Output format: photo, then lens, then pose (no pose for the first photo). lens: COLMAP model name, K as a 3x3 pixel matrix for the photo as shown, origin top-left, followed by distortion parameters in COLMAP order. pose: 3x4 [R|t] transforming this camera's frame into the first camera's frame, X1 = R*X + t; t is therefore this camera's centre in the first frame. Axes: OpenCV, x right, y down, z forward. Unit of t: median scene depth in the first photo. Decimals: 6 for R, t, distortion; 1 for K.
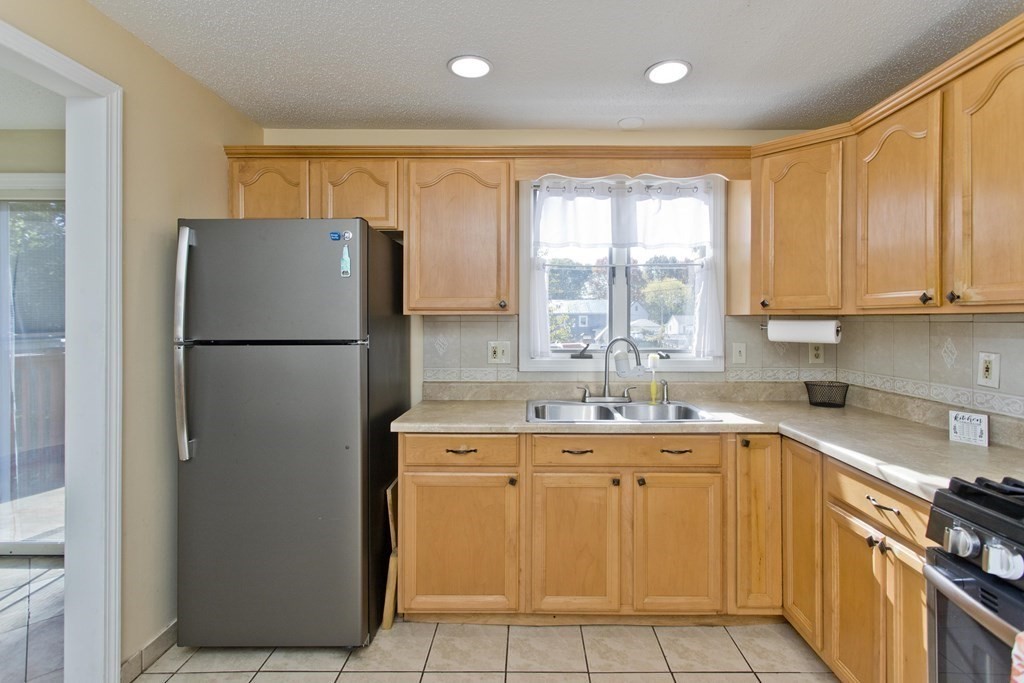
lens RADIAL K [[500.5, 0, 514.7], [0, 500.5, 321.6], [0, 0, 1]] dist [0.000434, 0.002943]
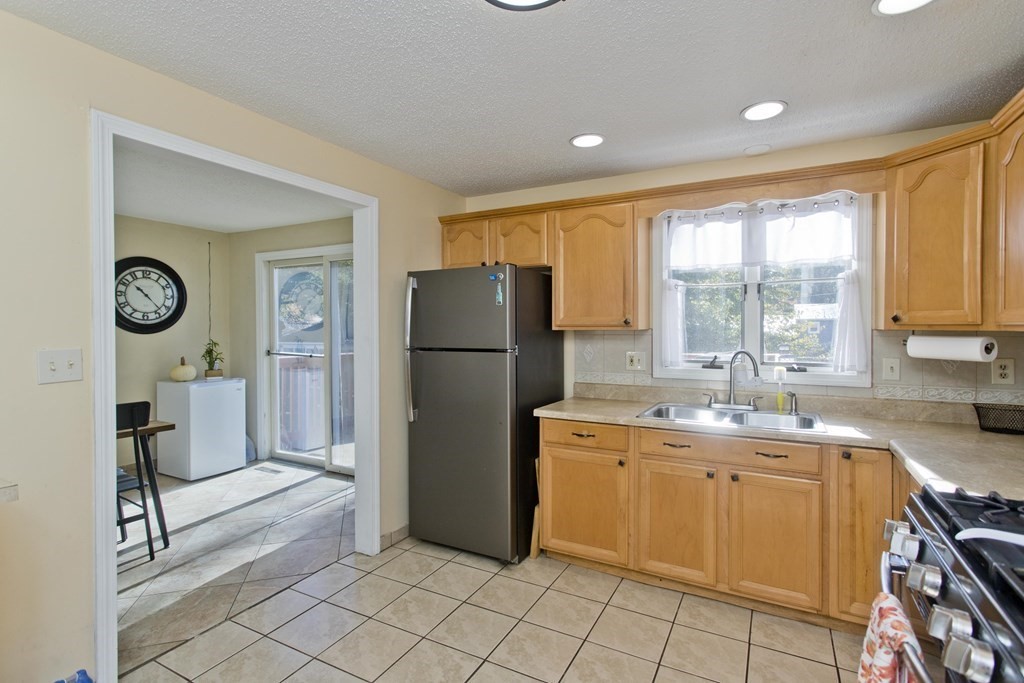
lens RADIAL K [[500.5, 0, 512.5], [0, 500.5, 336.7], [0, 0, 1]] dist [0.000434, 0.002943]
pose [[0.884816, 0.007119, -0.465885, 0.319827], [0.001372, 0.999839, 0.017884, -0.021259], [0.465938, -0.016463, 0.884664, -0.227761]]
